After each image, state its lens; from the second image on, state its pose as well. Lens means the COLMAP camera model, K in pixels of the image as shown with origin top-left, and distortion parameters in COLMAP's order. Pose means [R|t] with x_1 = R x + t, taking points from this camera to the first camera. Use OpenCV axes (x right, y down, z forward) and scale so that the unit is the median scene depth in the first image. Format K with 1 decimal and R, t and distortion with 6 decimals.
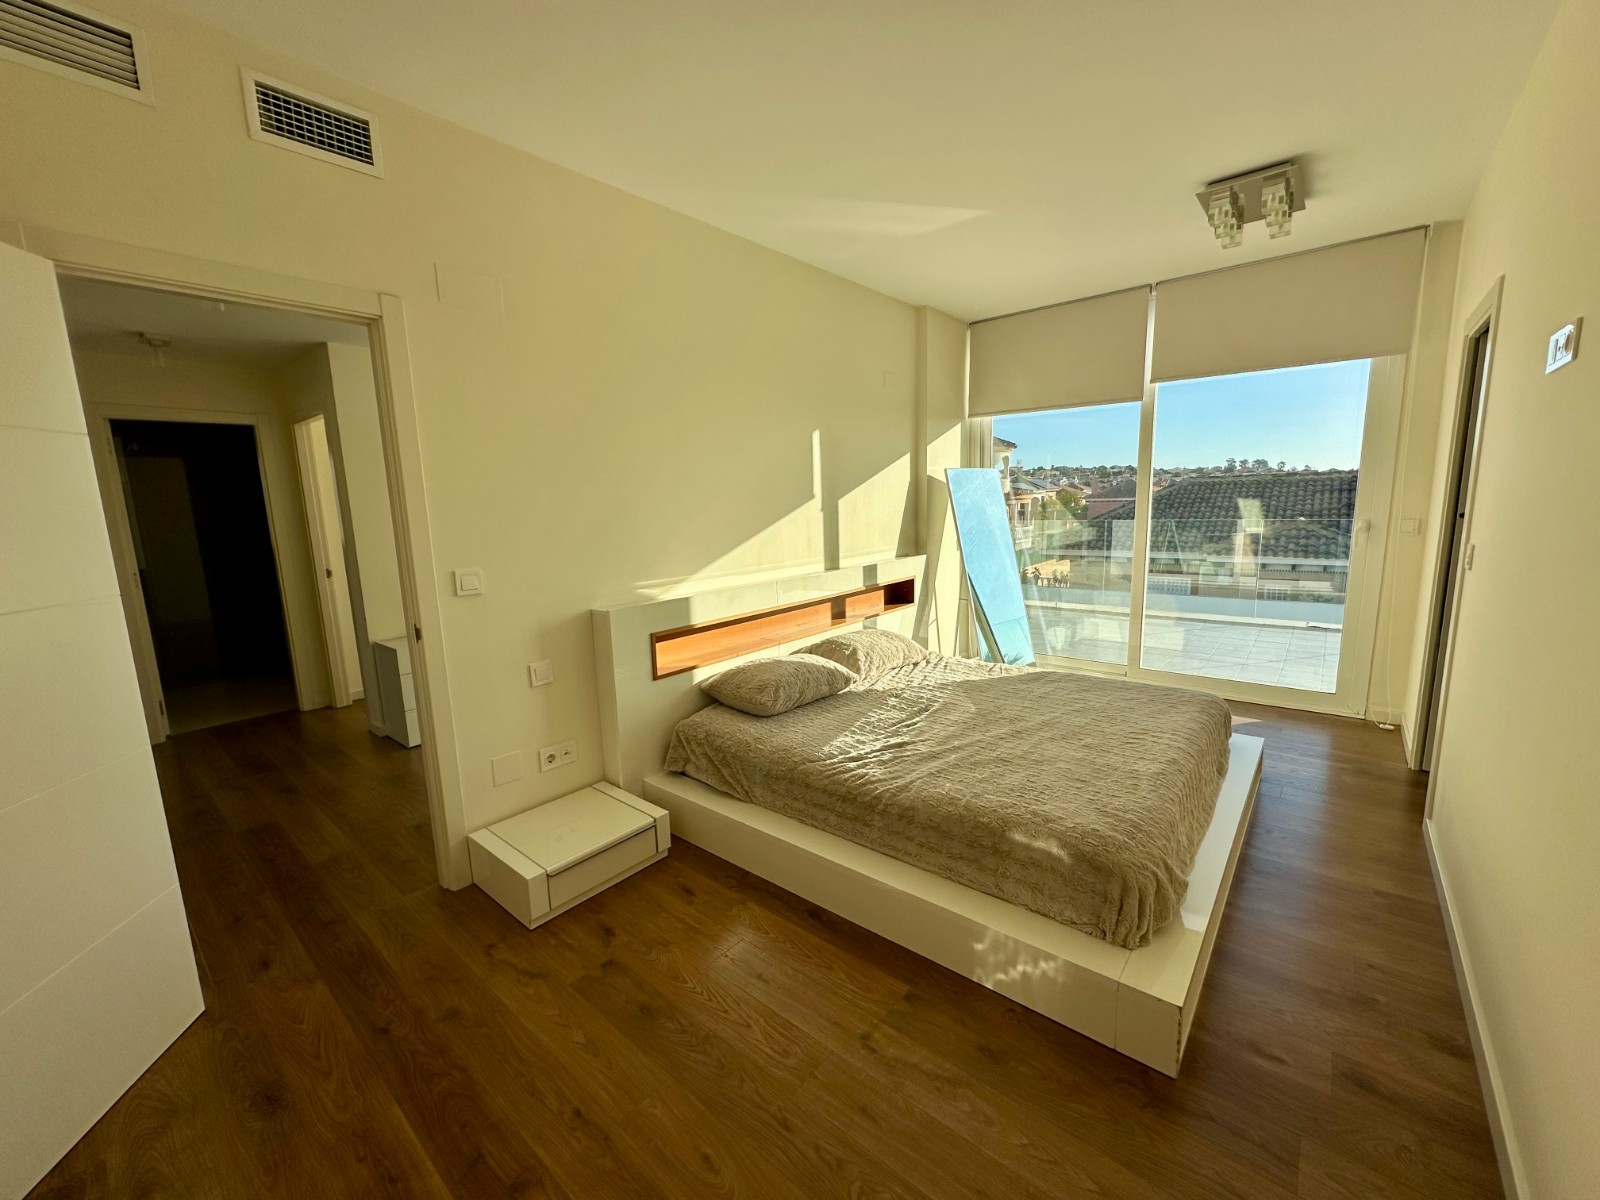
lens RADIAL K [[638.2, 0, 799.4], [0, 638.2, 604.2], [0, 0, 1]] dist [0.002003, 0.000037]
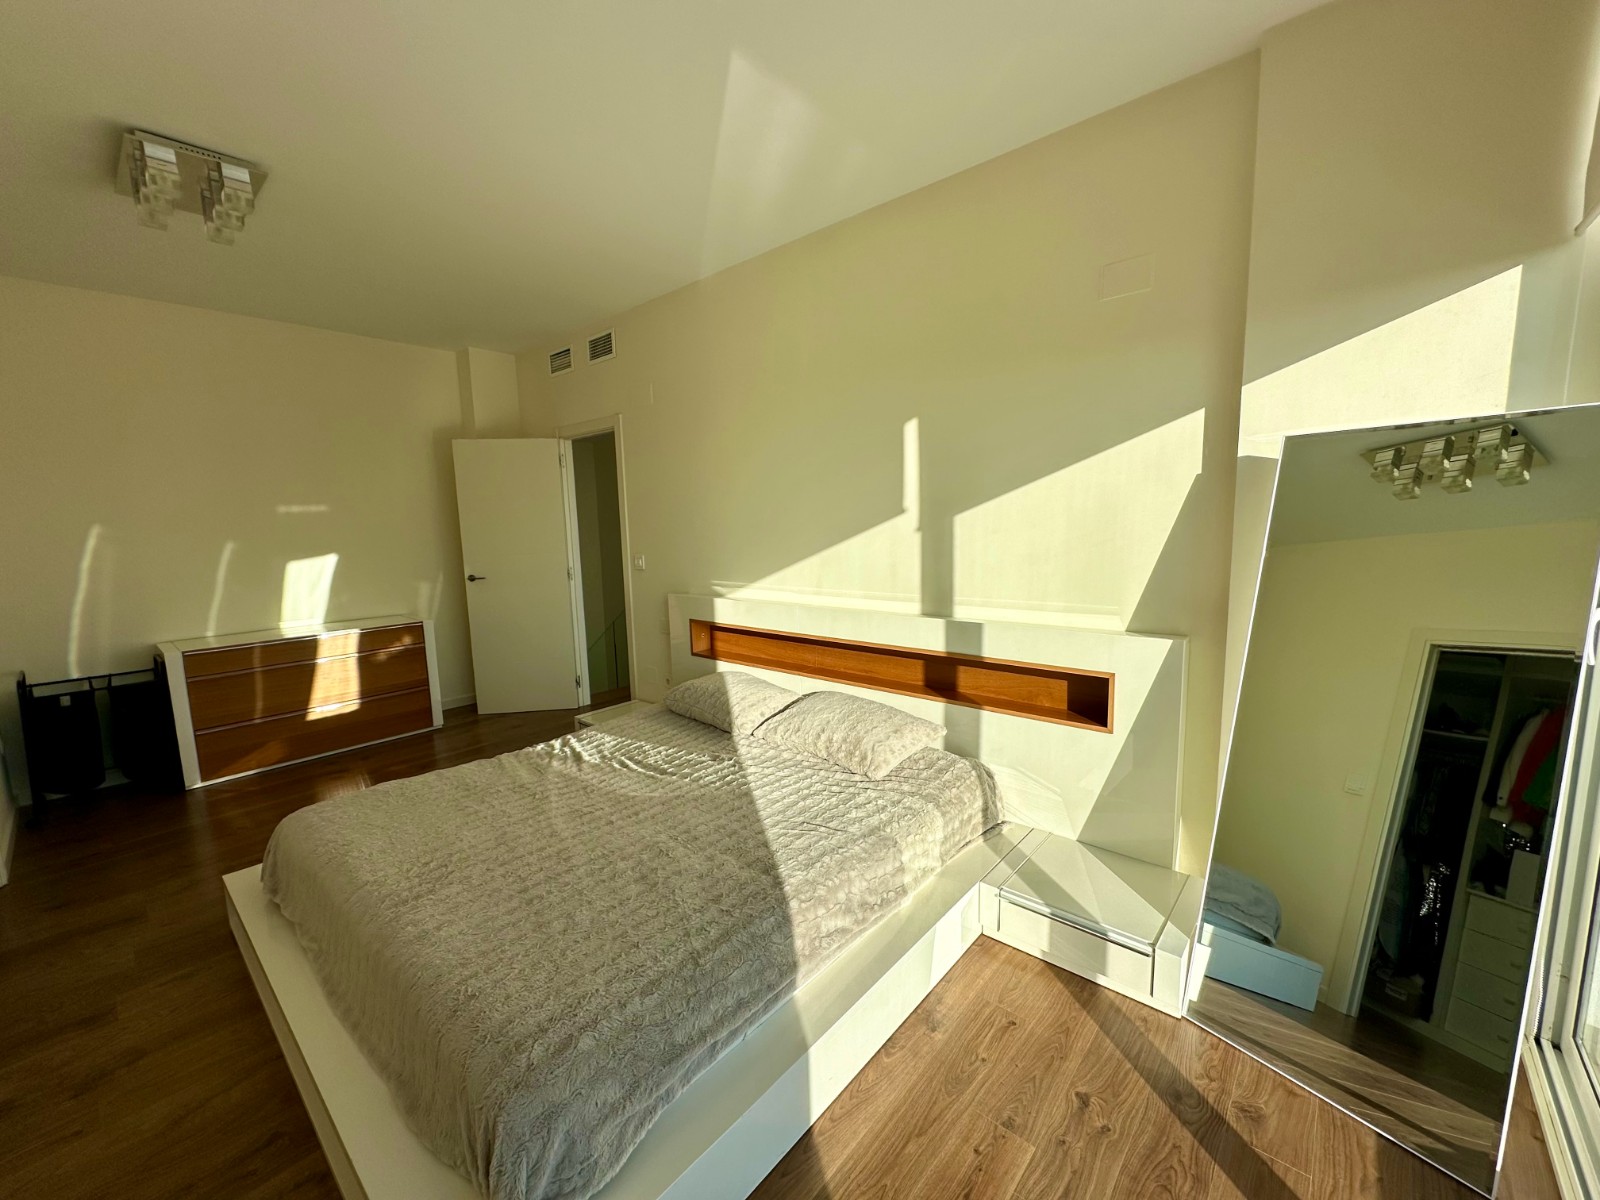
lens RADIAL K [[638.2, 0, 798.0], [0, 638.2, 603.3], [0, 0, 1]] dist [0.002003, 0.000037]
pose [[-0.023834, 0.155352, -0.987572, 1.011872], [-0.142344, 0.977260, 0.157165, -0.214213], [0.989530, 0.144320, -0.001179, 1.177069]]
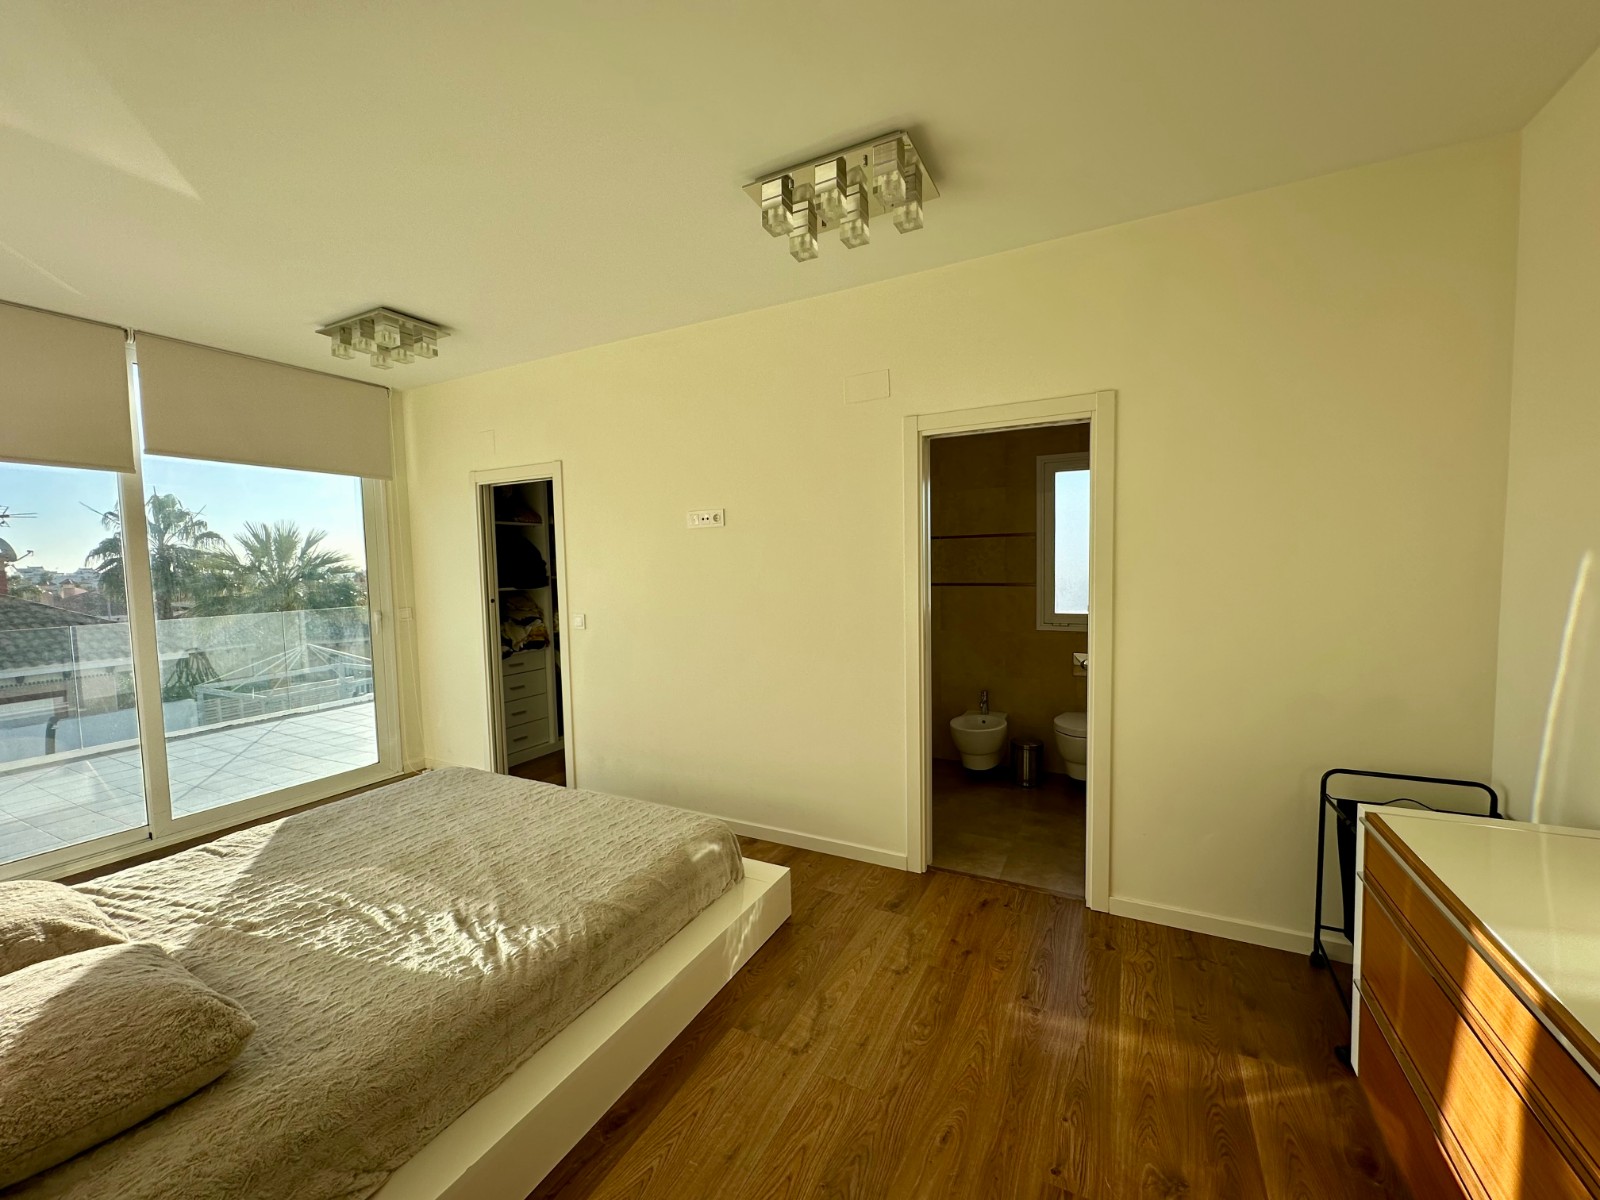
lens RADIAL K [[638.2, 0, 805.9], [0, 638.2, 599.8], [0, 0, 1]] dist [0.002003, 0.000037]
pose [[-0.229388, -0.022928, 0.973065, -0.578442], [0.186742, 0.980114, 0.067116, -0.104920], [-0.955253, 0.197108, -0.220544, 0.631103]]
